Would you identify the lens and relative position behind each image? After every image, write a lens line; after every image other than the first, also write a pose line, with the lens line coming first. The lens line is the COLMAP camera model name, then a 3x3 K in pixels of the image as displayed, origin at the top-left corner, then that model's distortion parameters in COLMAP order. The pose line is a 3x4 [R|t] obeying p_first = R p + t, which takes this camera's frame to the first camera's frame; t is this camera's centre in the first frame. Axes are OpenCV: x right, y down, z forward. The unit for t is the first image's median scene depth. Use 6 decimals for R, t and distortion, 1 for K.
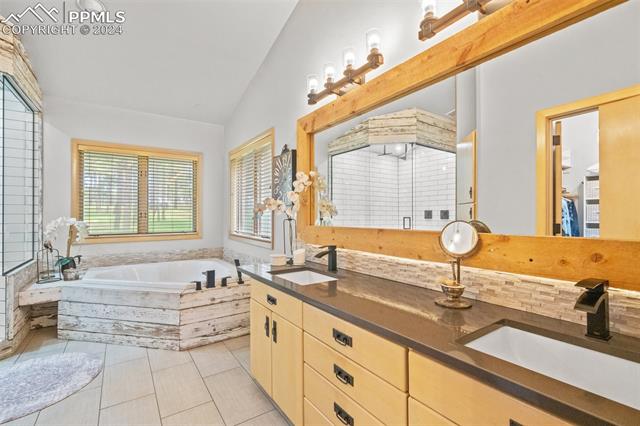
lens RADIAL K [[287.9, 0, 320.2], [0, 287.9, 214.6], [0, 0, 1]] dist [0.004225, 0.000048]
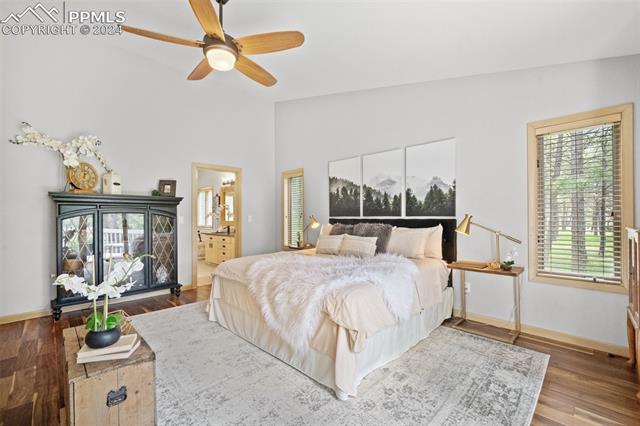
lens RADIAL K [[287.9, 0, 323.0], [0, 287.9, 211.7], [0, 0, 1]] dist [0.004225, 0.000048]
pose [[0.985014, -0.005099, 0.172400, 0.505094], [0.006833, 0.999932, -0.009469, -0.025121], [-0.172340, 0.010505, 0.984981, -2.400557]]
